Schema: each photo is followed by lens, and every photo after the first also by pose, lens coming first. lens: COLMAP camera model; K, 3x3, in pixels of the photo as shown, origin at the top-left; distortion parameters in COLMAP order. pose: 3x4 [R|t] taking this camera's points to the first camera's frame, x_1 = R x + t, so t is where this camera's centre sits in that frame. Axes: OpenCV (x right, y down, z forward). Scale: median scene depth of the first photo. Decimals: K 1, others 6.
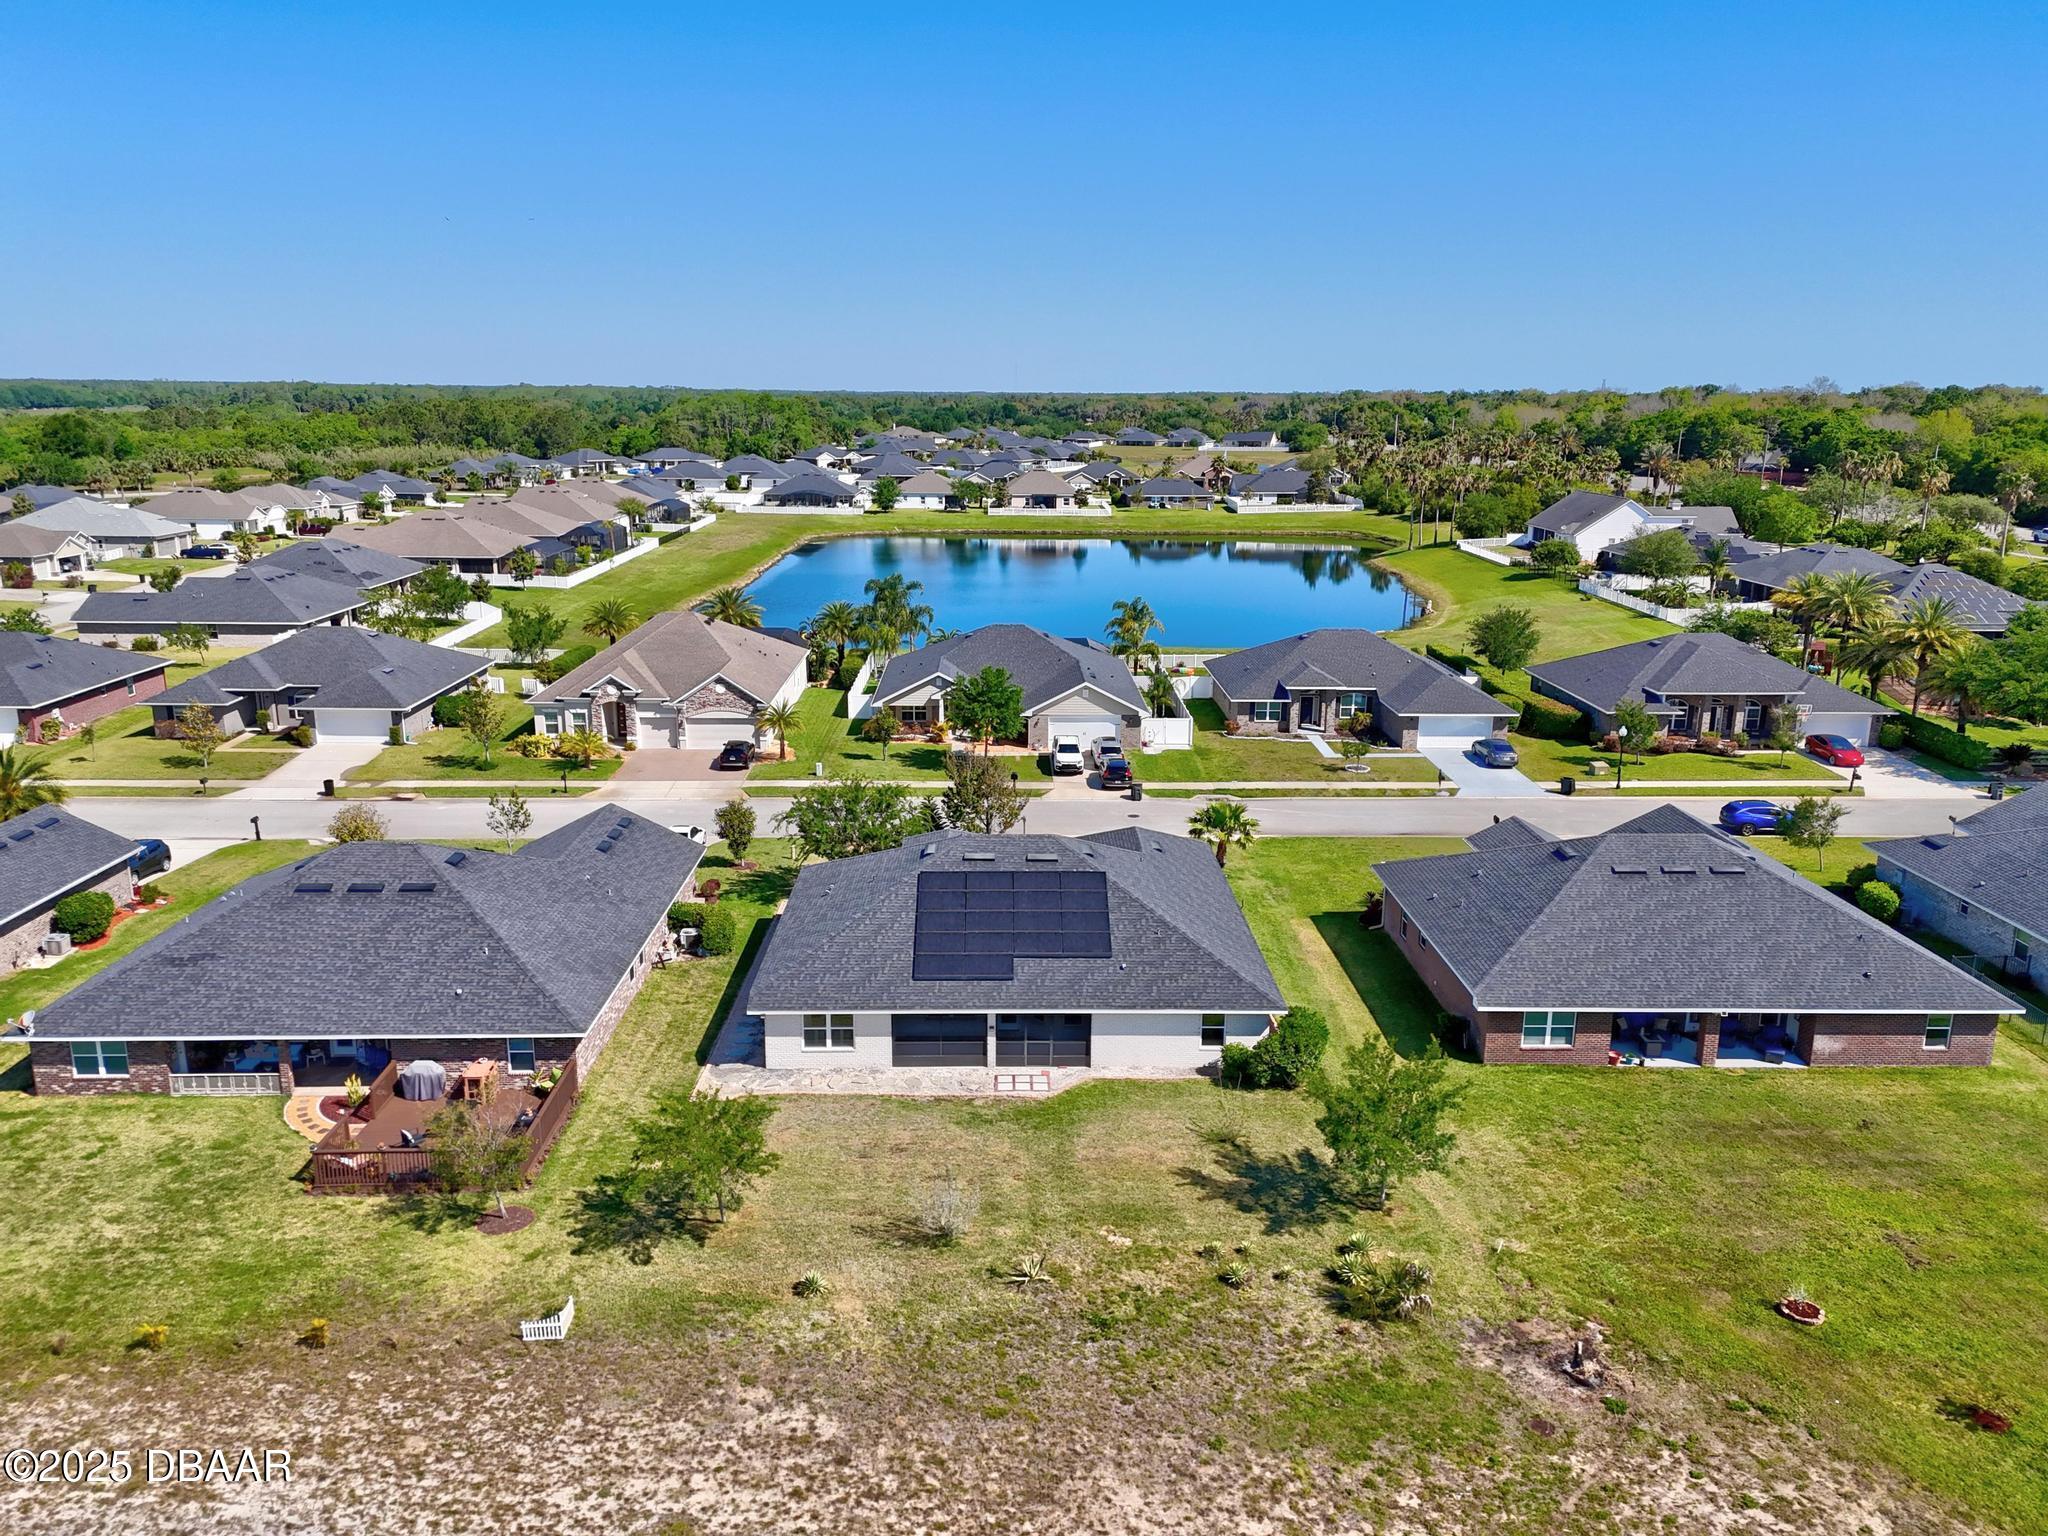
lens RADIAL K [[1505.7, 0, 1027.1], [0, 1505.7, 752.8], [0, 0, 1]] dist [0.074067, -0.063927]
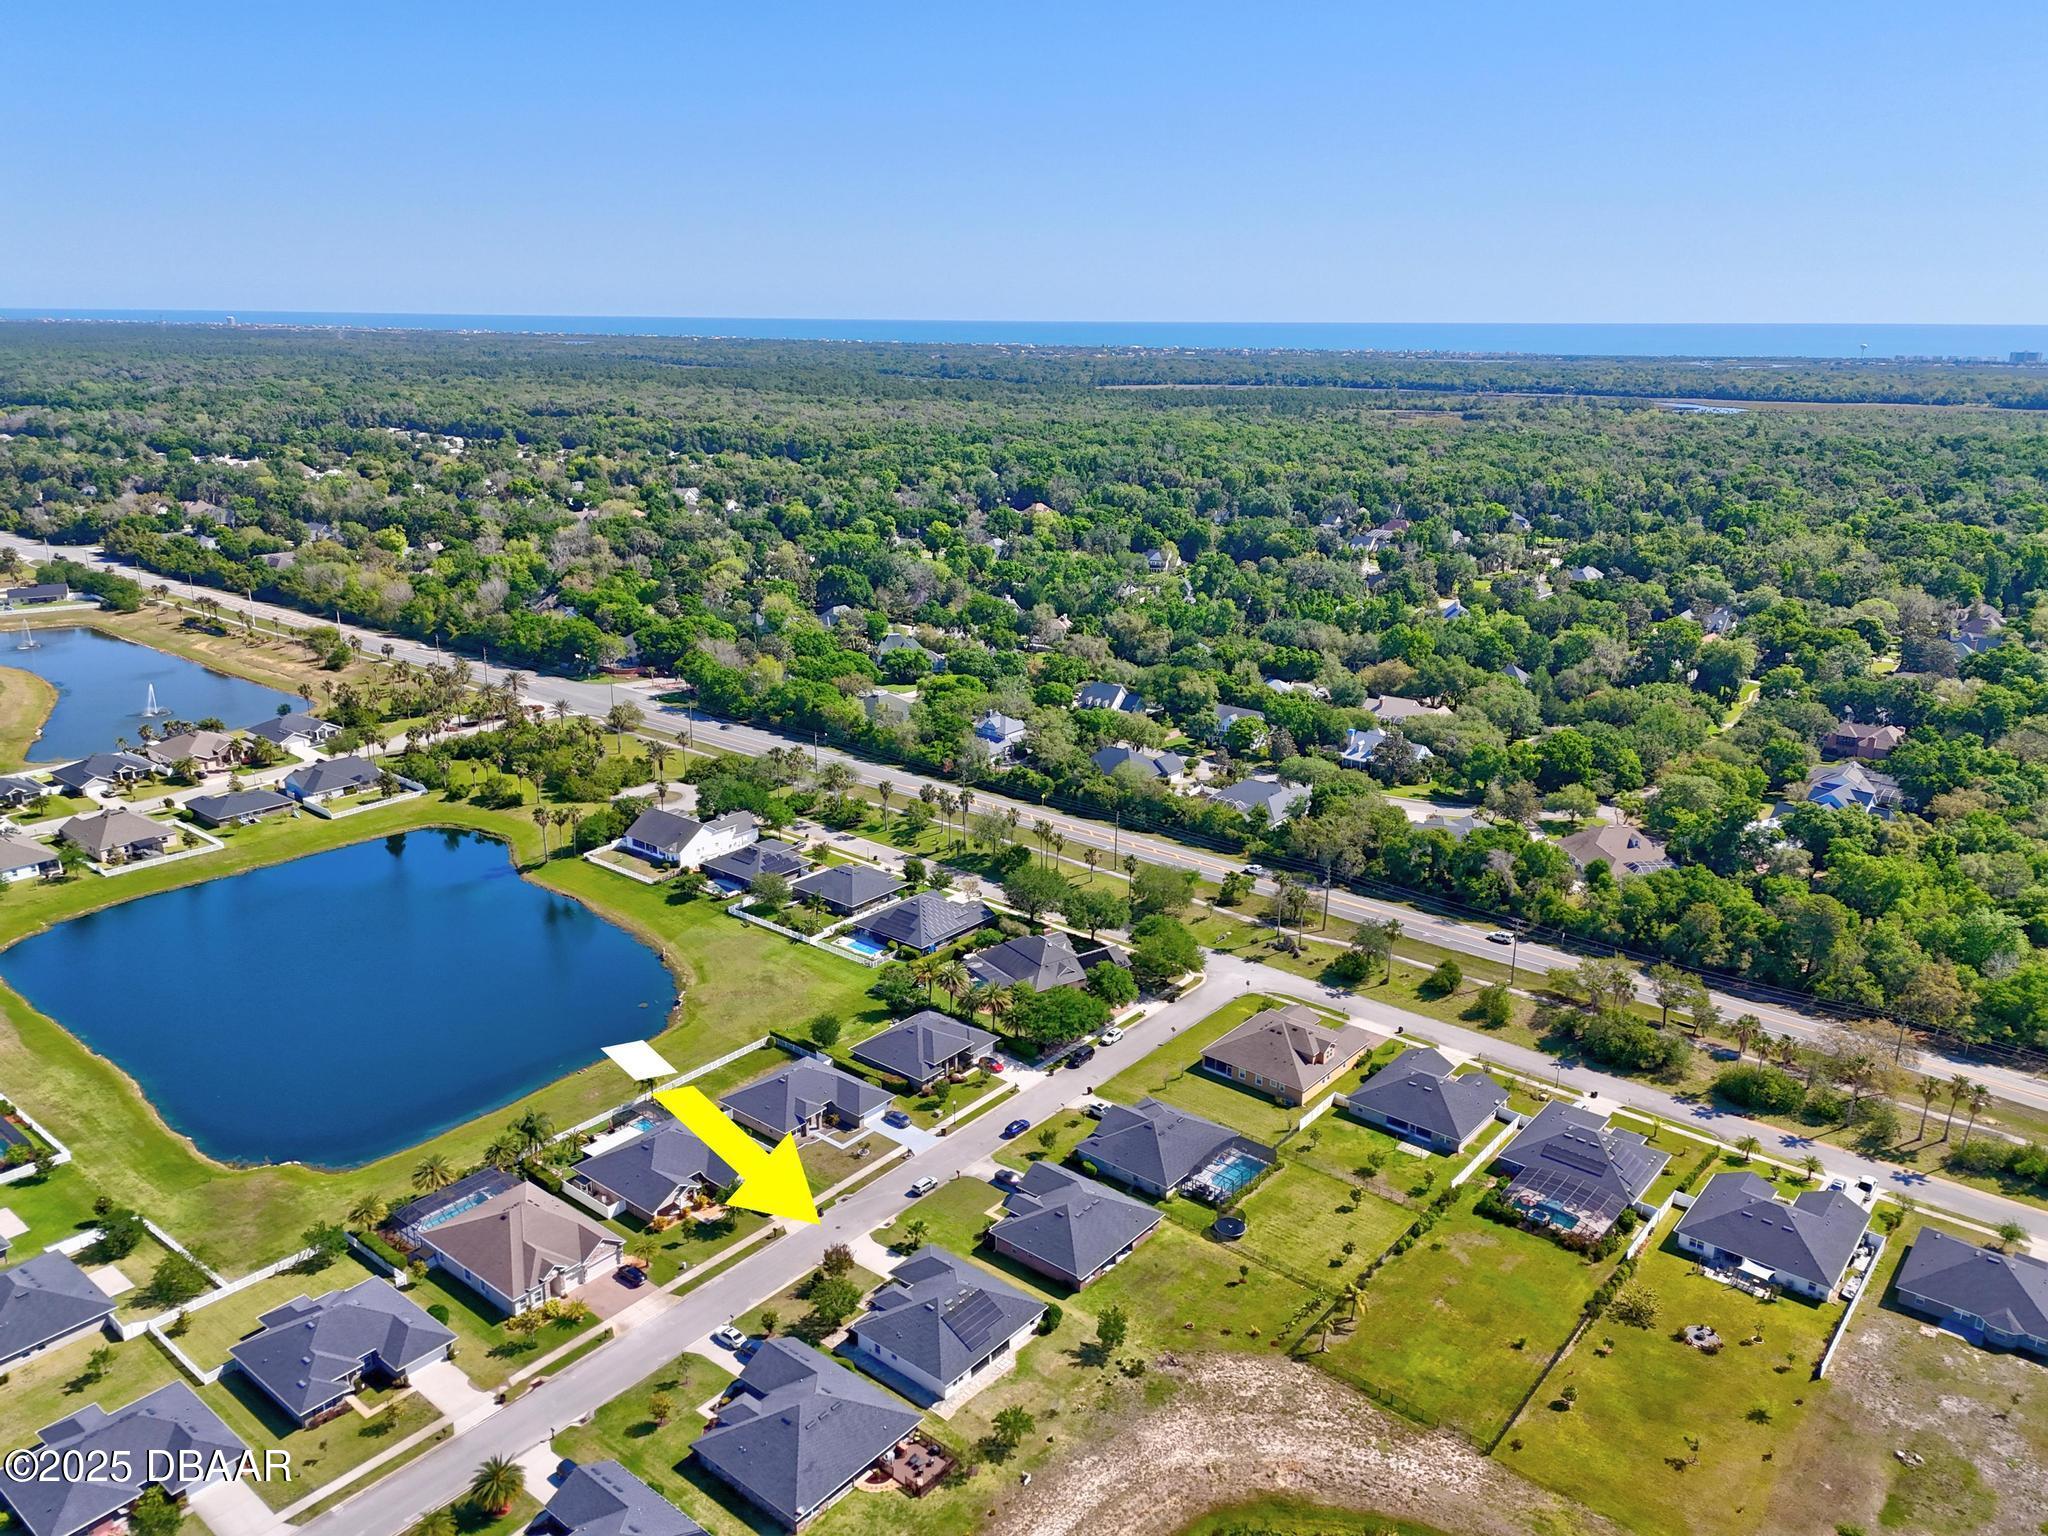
lens RADIAL K [[1505.7, 0, 1029.5], [0, 1505.7, 772.3], [0, 0, 1]] dist [0.074067, -0.063927]
pose [[0.646355, -0.223391, 0.729604, -1.184754], [0.170571, 0.974288, 0.147200, -0.860318], [-0.743728, 0.029306, 0.667840, -0.750348]]
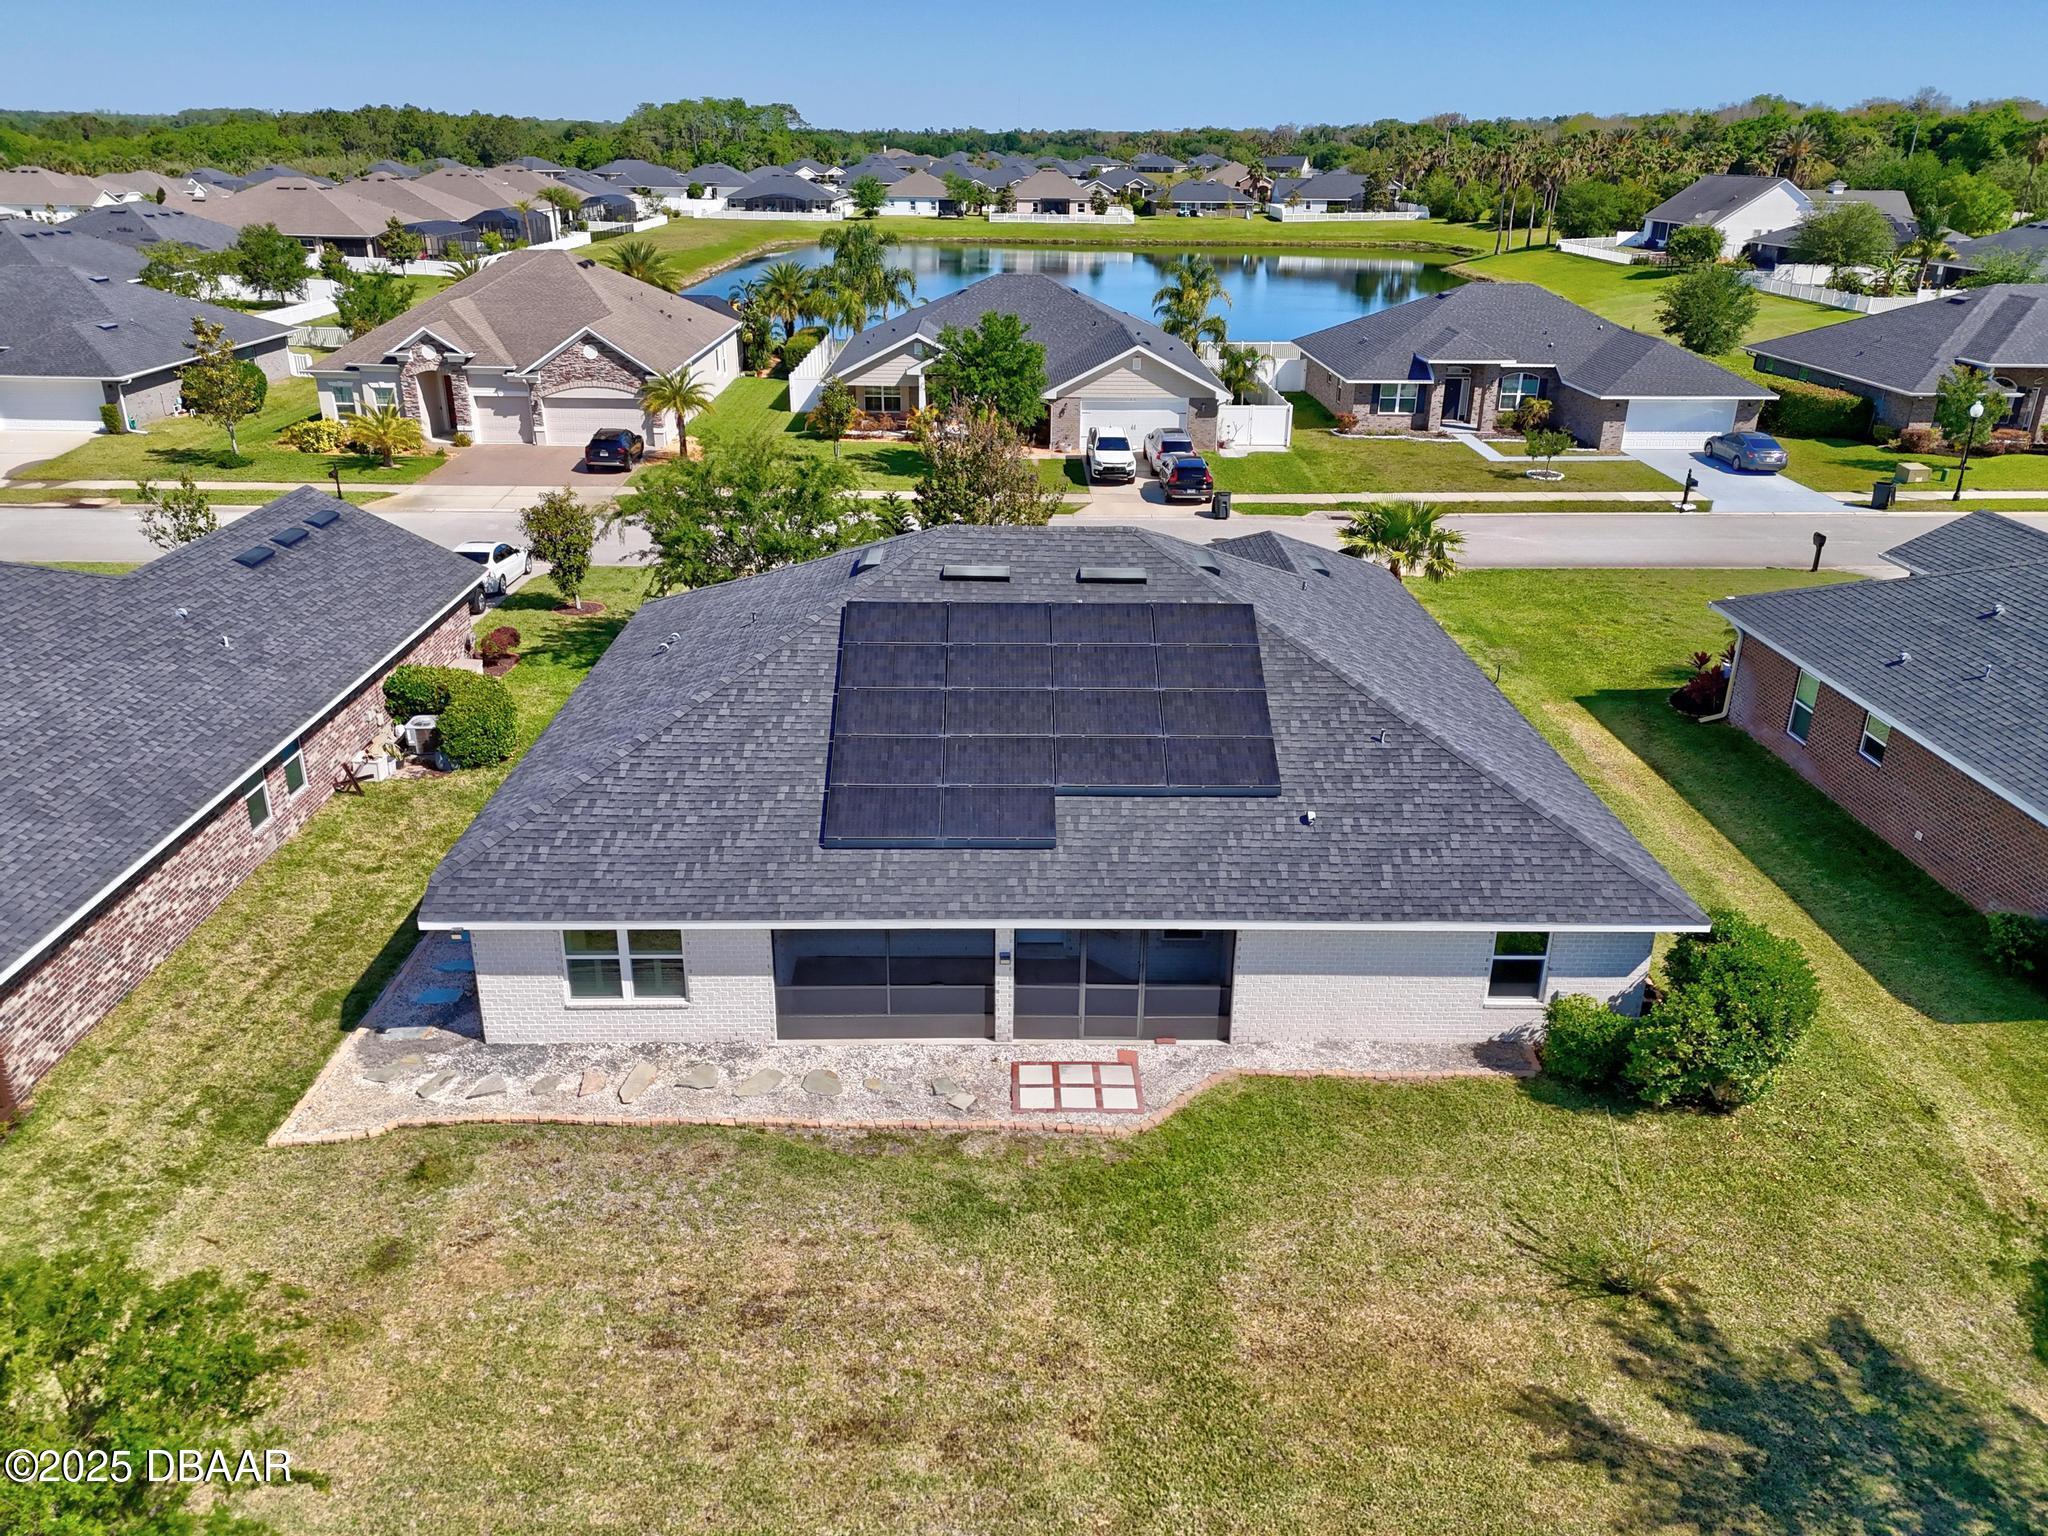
lens RADIAL K [[1505.7, 0, 1022.2], [0, 1505.7, 762.4], [0, 0, 1]] dist [0.074067, -0.063927]
pose [[0.999984, 0.004609, -0.003229, -0.009565], [-0.004055, 0.987991, 0.154461, 0.033524], [0.003902, -0.154446, 0.987994, 0.321735]]
